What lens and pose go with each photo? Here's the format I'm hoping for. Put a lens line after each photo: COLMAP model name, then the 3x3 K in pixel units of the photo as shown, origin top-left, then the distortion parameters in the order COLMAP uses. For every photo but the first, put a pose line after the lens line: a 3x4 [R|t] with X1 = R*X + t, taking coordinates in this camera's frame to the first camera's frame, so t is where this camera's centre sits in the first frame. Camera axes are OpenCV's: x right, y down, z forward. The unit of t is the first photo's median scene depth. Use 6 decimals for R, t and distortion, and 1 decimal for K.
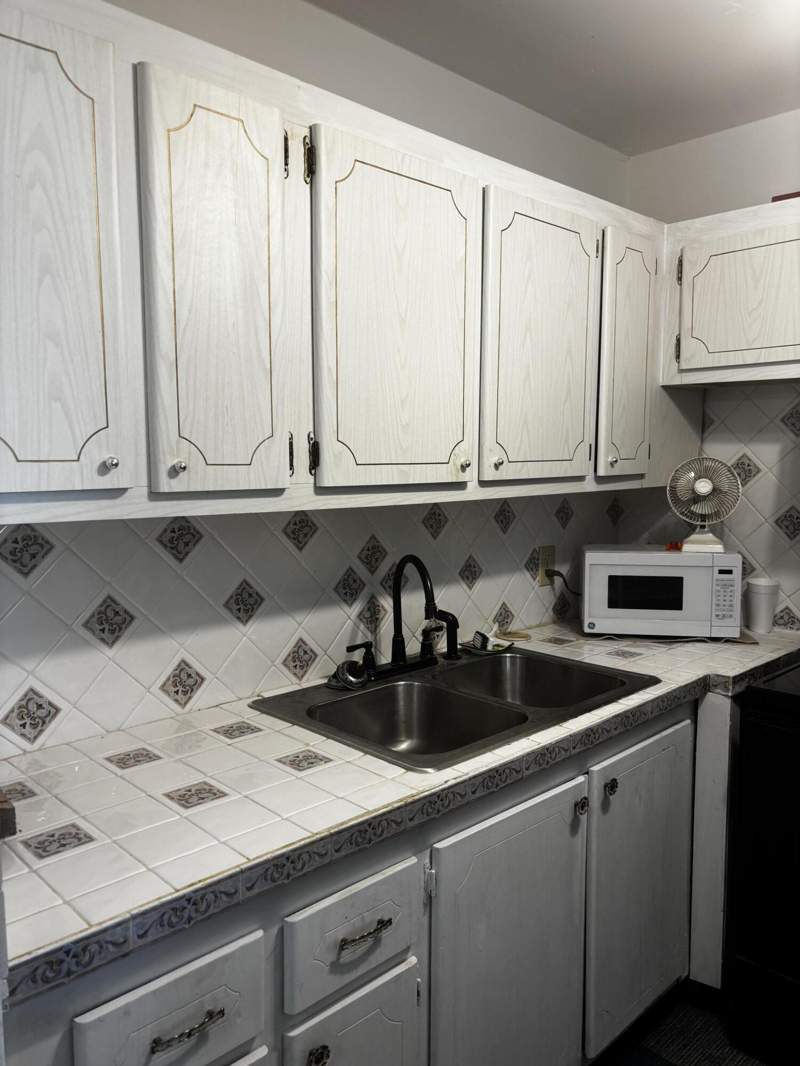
lens RADIAL K [[810.8, 0, 401.5], [0, 810.8, 537.3], [0, 0, 1]] dist [0.033605, -0.028360]
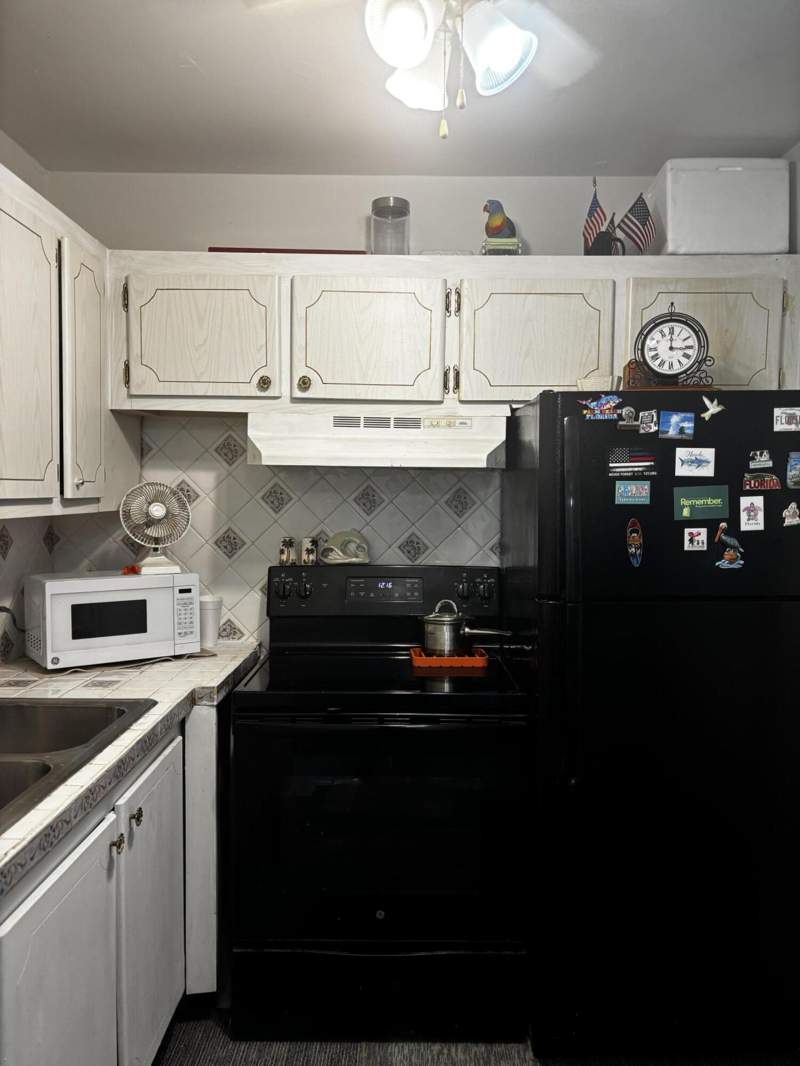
lens RADIAL K [[810.8, 0, 397.2], [0, 810.8, 537.6], [0, 0, 1]] dist [0.033605, -0.028360]
pose [[0.705835, -0.029402, 0.707765, -0.146761], [0.060955, 0.997953, -0.019332, 0.010760], [-0.705748, 0.056787, 0.706183, 0.064010]]
